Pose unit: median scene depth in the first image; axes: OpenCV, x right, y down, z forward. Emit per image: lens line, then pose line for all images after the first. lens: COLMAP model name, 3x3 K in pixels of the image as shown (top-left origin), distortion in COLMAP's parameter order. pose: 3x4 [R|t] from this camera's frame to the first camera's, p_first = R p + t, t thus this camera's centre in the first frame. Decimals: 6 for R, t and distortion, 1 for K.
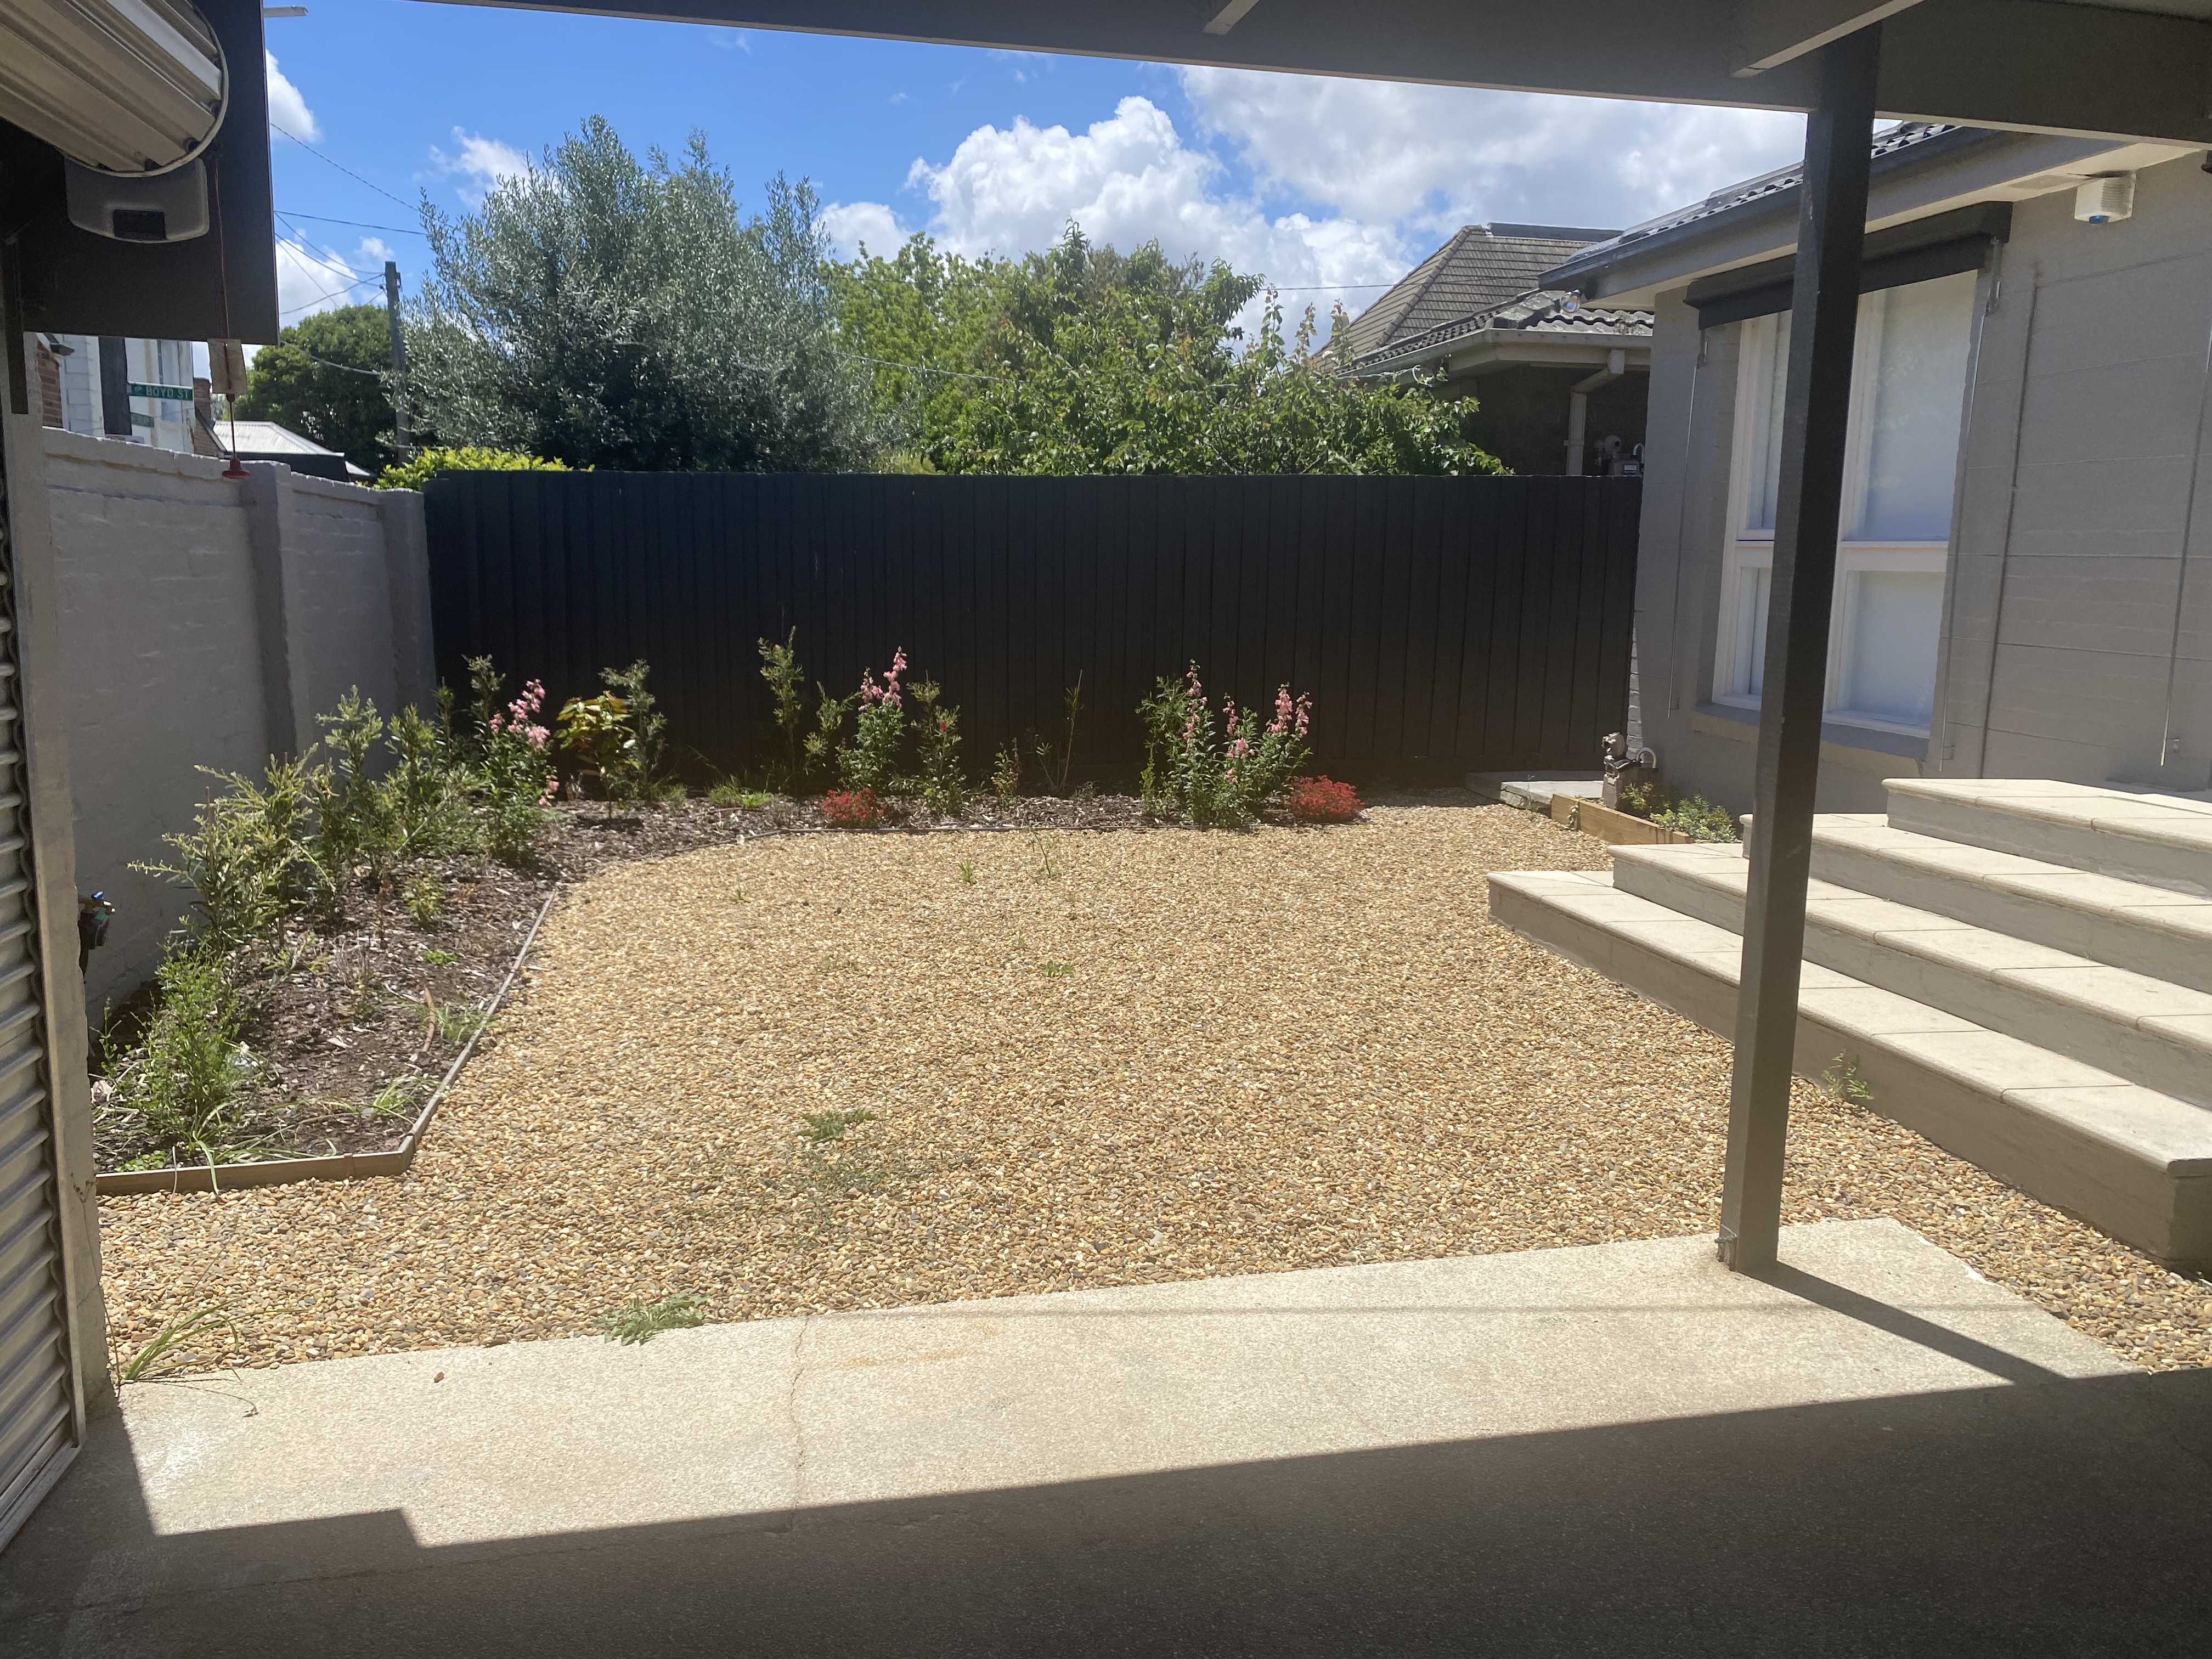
lens RADIAL K [[1678.9, 0, 1106.0], [0, 1678.9, 830.1], [0, 0, 1]] dist [0.007987, -0.003488]
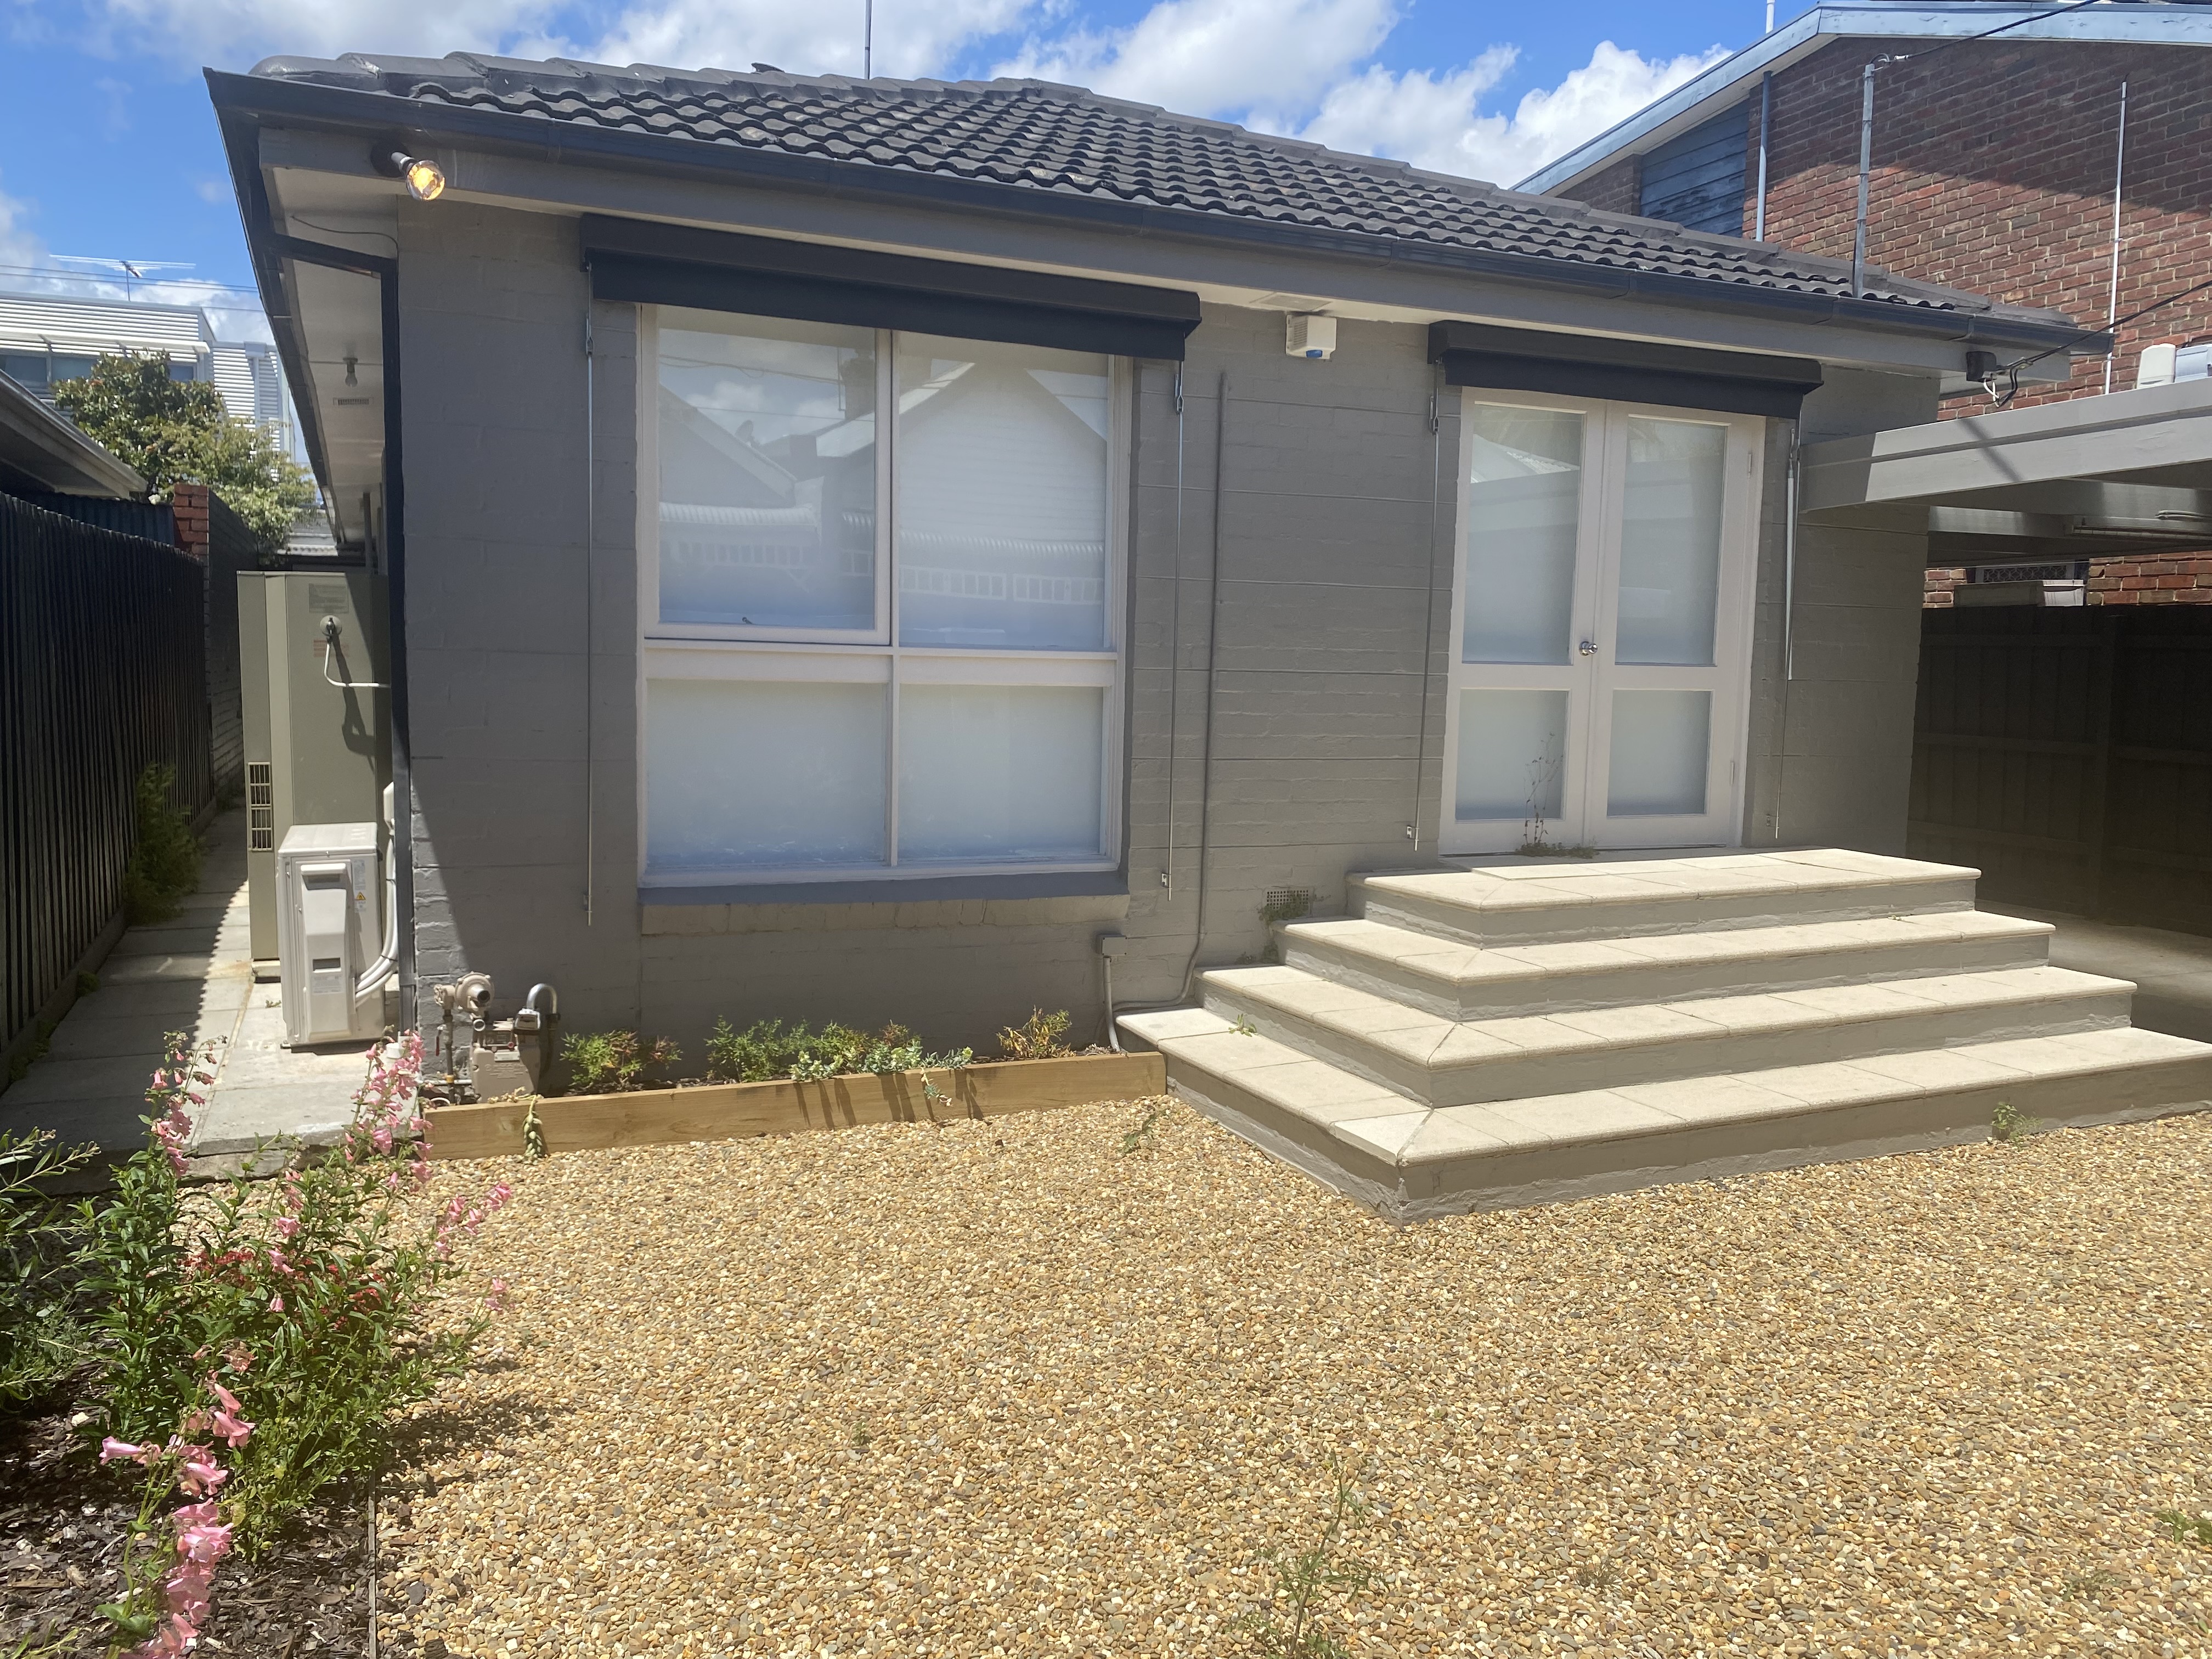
lens RADIAL K [[1678.9, 0, 1099.1], [0, 1678.9, 833.1], [0, 0, 1]] dist [0.007987, -0.003488]
pose [[-0.208154, -0.117326, 0.971034, -0.399542], [0.133114, 0.980144, 0.146961, -0.220704], [-0.968996, 0.159849, -0.188404, 1.256843]]
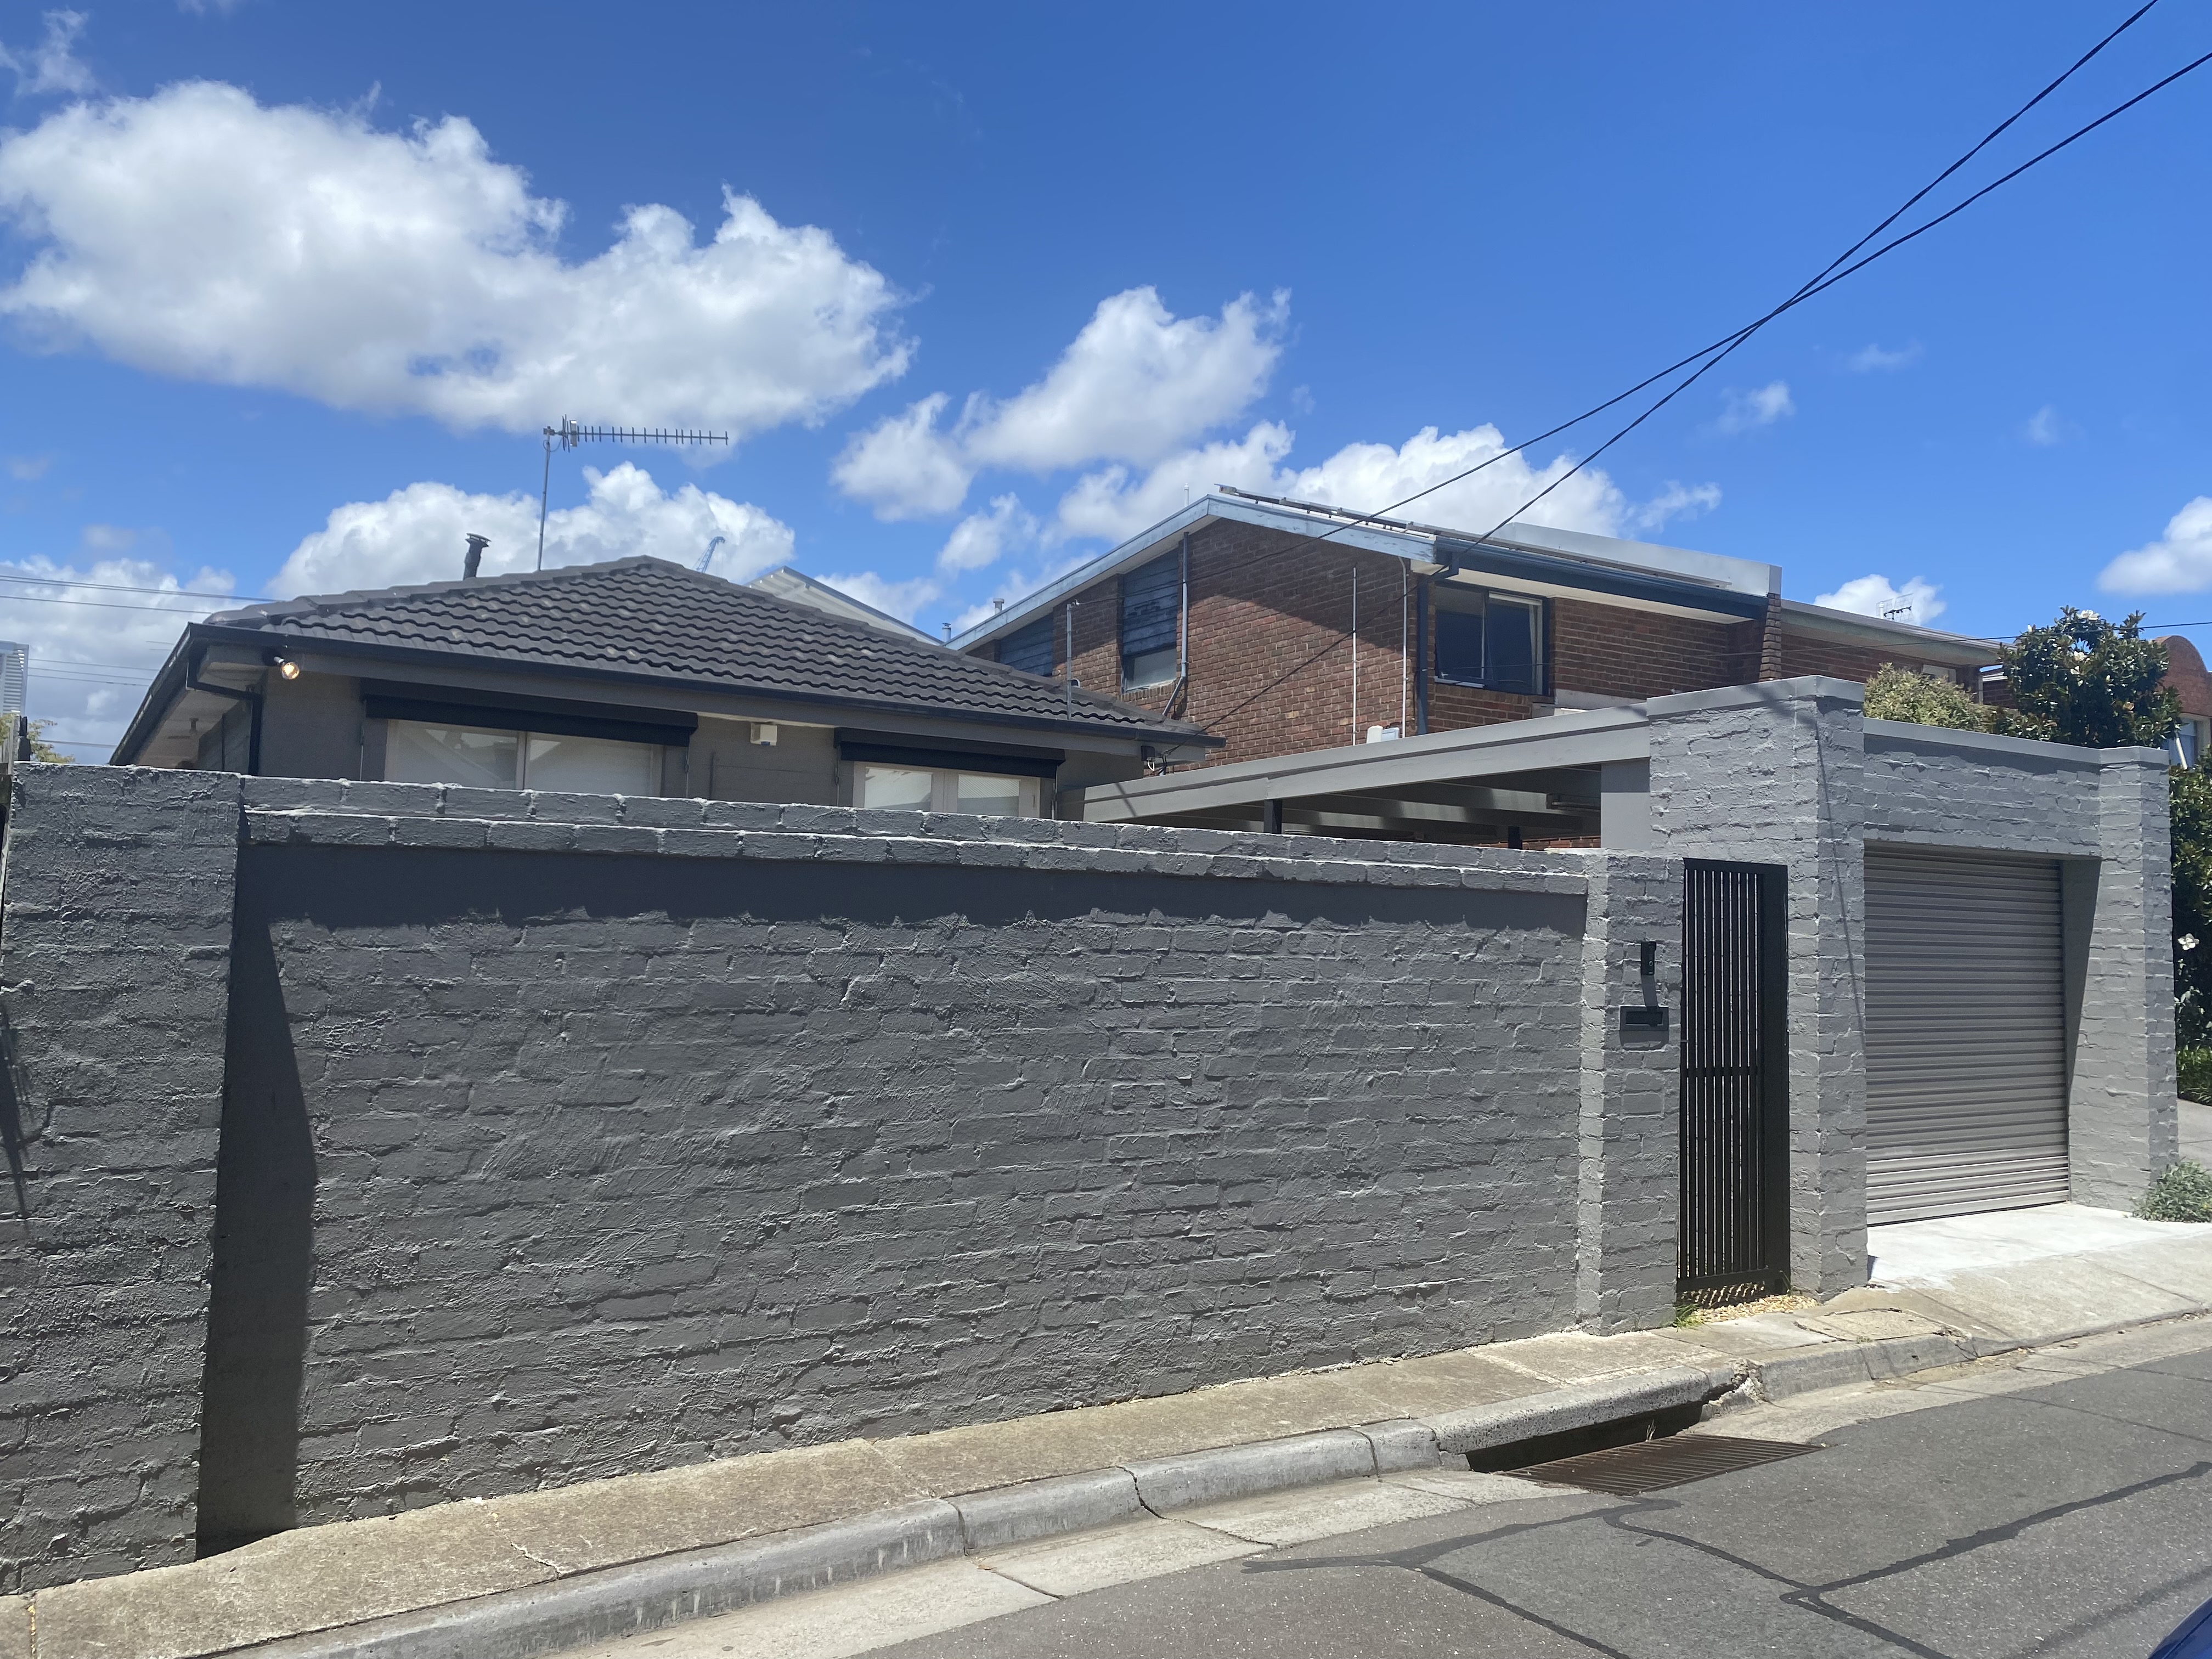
lens RADIAL K [[1678.9, 0, 1118.0], [0, 1678.9, 828.3], [0, 0, 1]] dist [0.007987, -0.003488]
pose [[-0.370052, 0.046788, 0.927832, -1.276311], [0.120260, 0.992740, -0.002098, -0.191564], [-0.921195, 0.110805, -0.372992, 1.248778]]
